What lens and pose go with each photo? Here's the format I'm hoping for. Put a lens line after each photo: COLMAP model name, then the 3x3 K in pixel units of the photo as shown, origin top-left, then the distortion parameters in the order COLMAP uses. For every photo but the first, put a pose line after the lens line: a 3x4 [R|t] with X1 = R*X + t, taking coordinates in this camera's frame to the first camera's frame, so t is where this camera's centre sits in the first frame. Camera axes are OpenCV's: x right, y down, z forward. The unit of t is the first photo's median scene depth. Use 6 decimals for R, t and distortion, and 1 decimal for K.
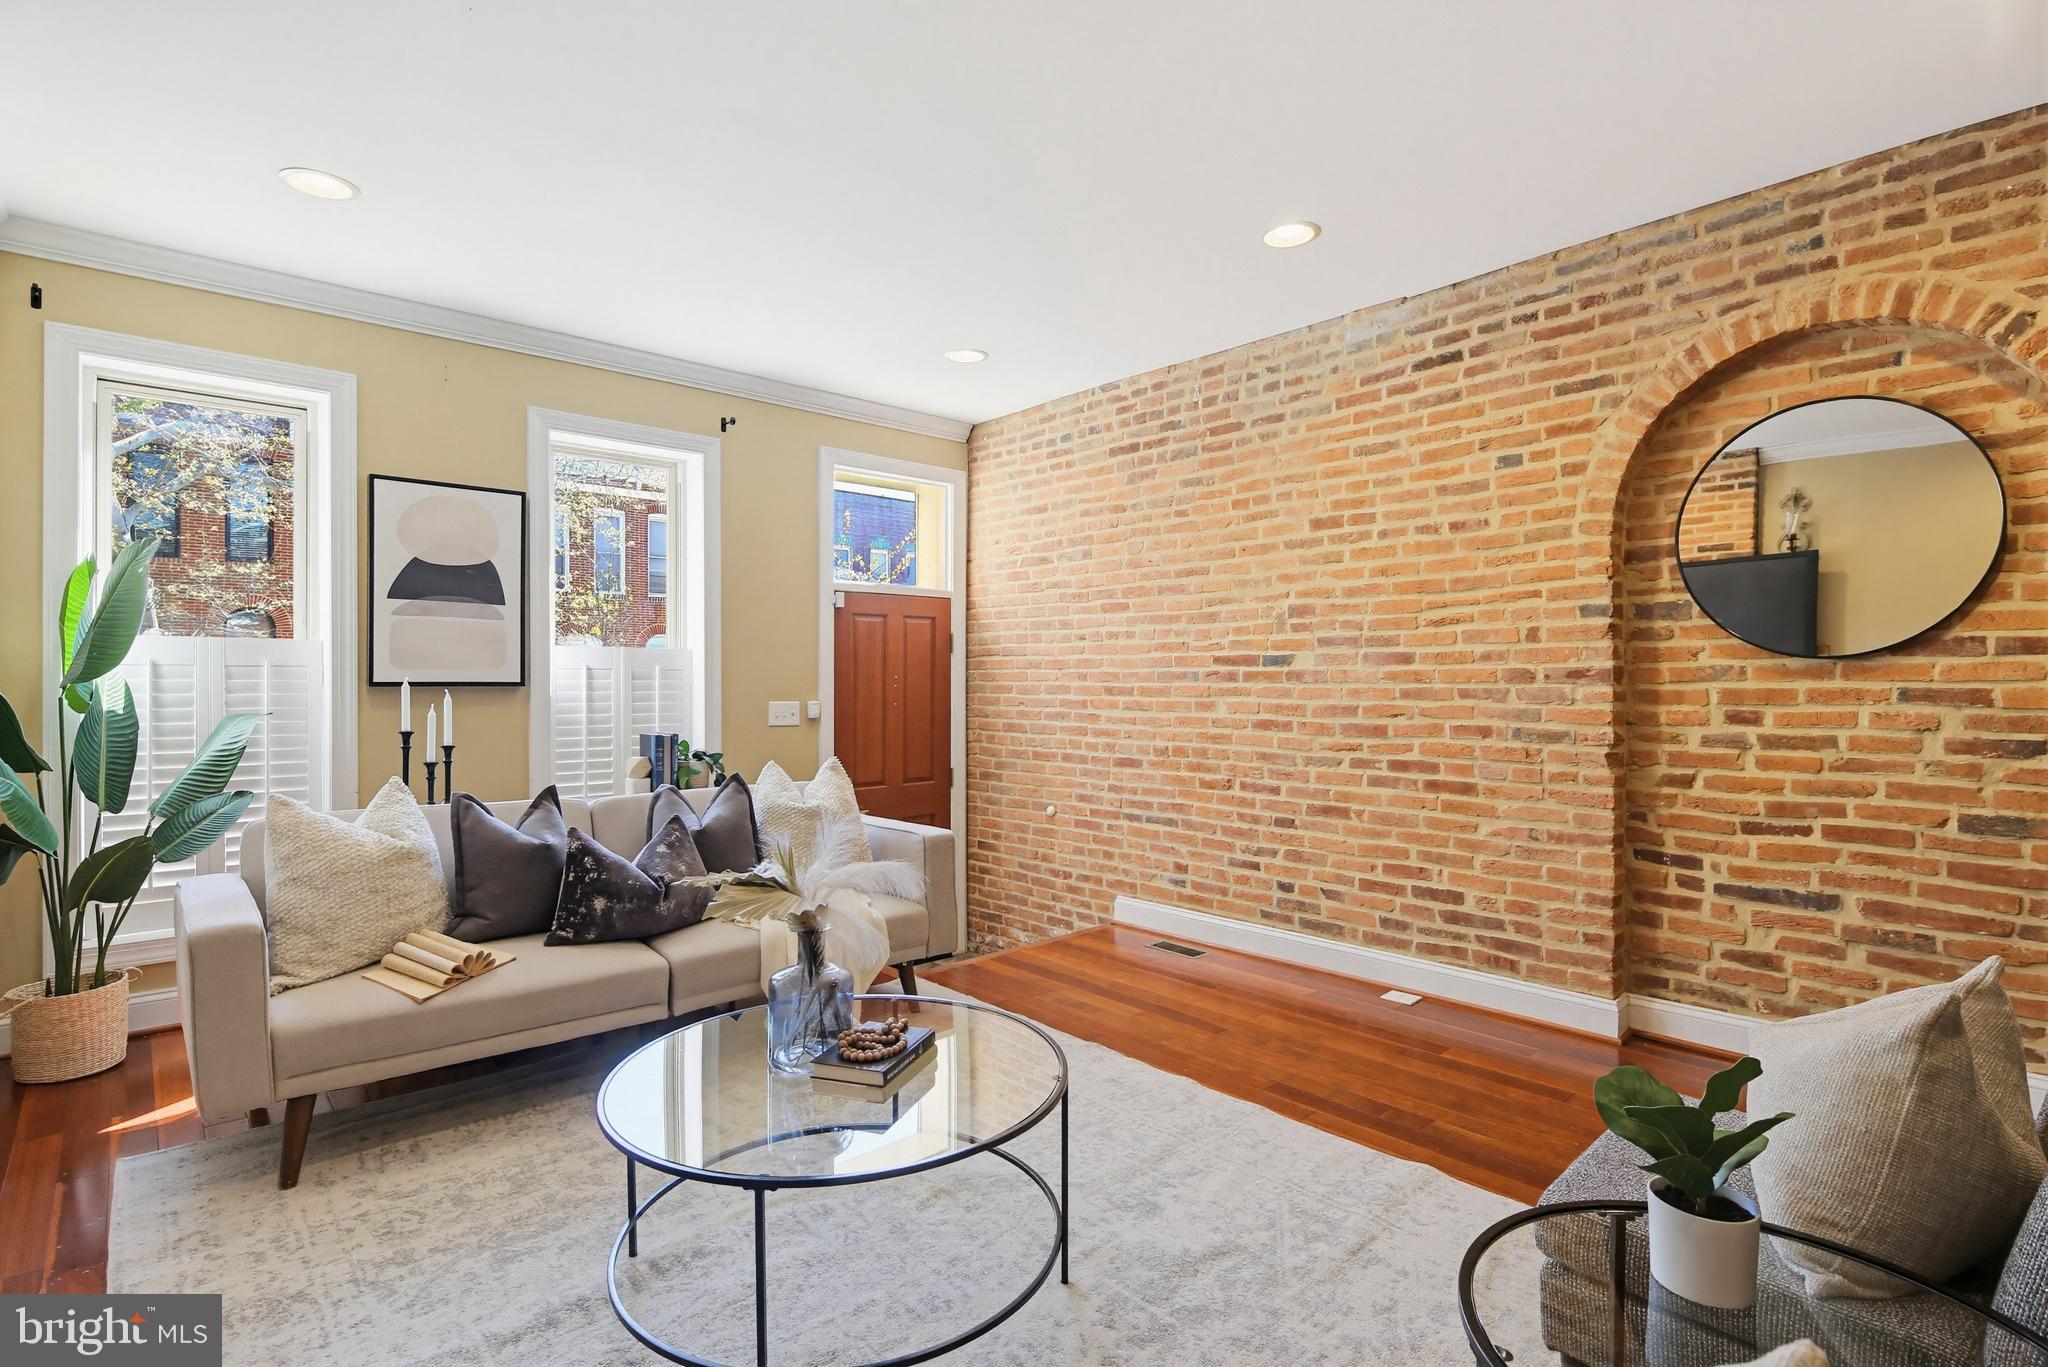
lens RADIAL K [[989.6, 0, 1024.7], [0, 989.6, 672.7], [0, 0, 1]] dist [0.000820, -0.003604]
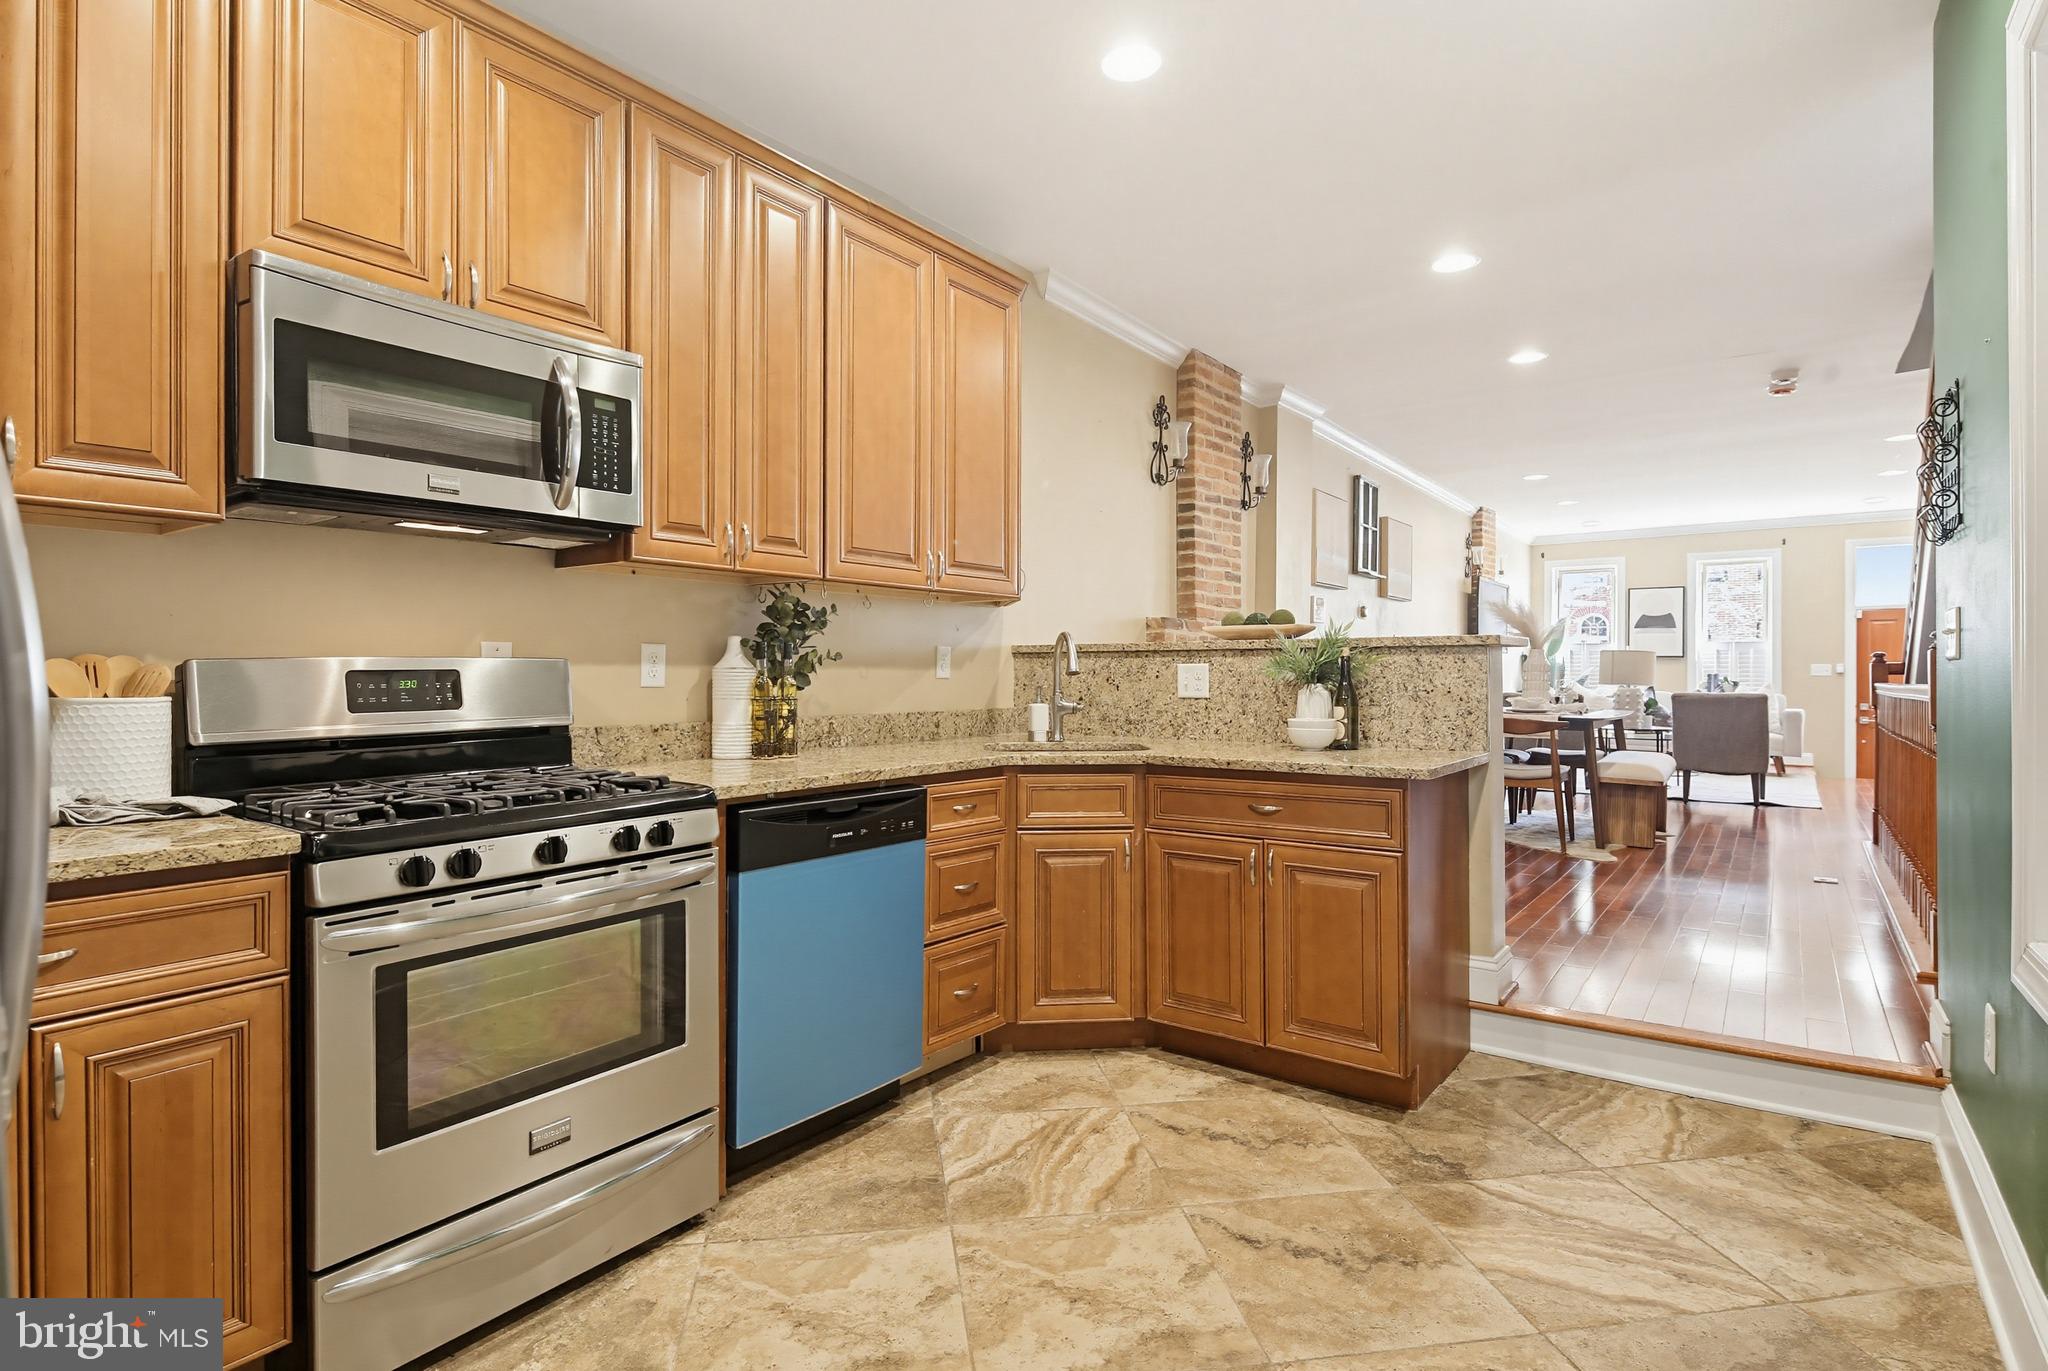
lens RADIAL K [[989.6, 0, 1028.9], [0, 989.6, 673.1], [0, 0, 1]] dist [0.000820, -0.003604]
pose [[0.175009, 0.006170, -0.984547, 2.216118], [0.002110, 0.999976, 0.006642, 0.042664], [0.984565, -0.003240, 0.174992, -1.496988]]
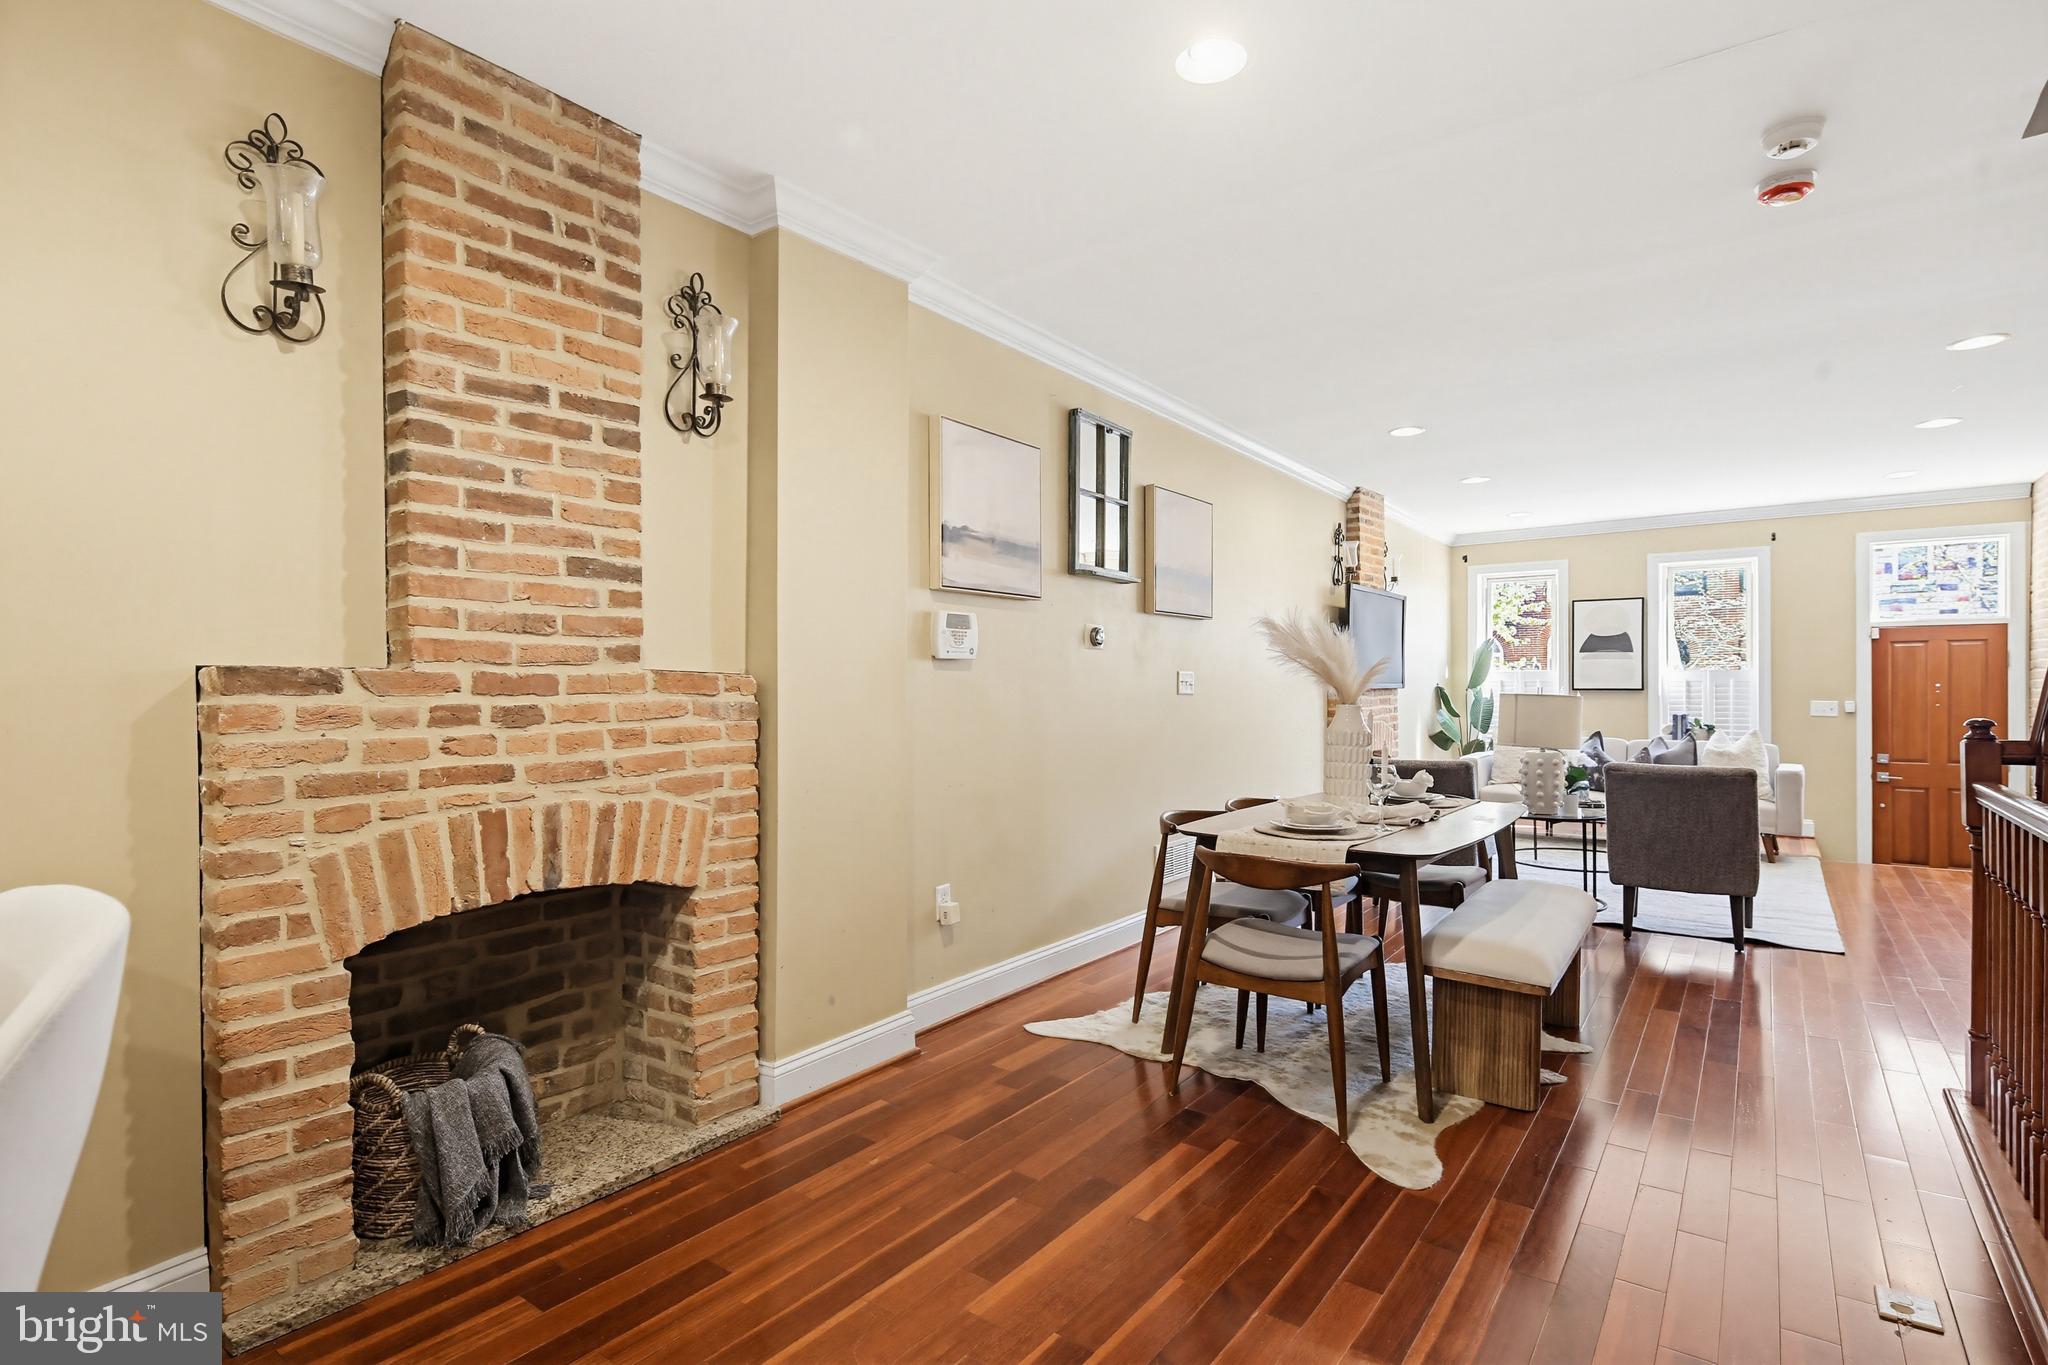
lens RADIAL K [[989.6, 0, 1035.2], [0, 989.6, 691.5], [0, 0, 1]] dist [0.000820, -0.003604]
pose [[0.190643, 0.006136, -0.981640, 1.524992], [0.007329, 0.999944, 0.007674, -0.010843], [0.981632, -0.008658, 0.190588, -0.769068]]
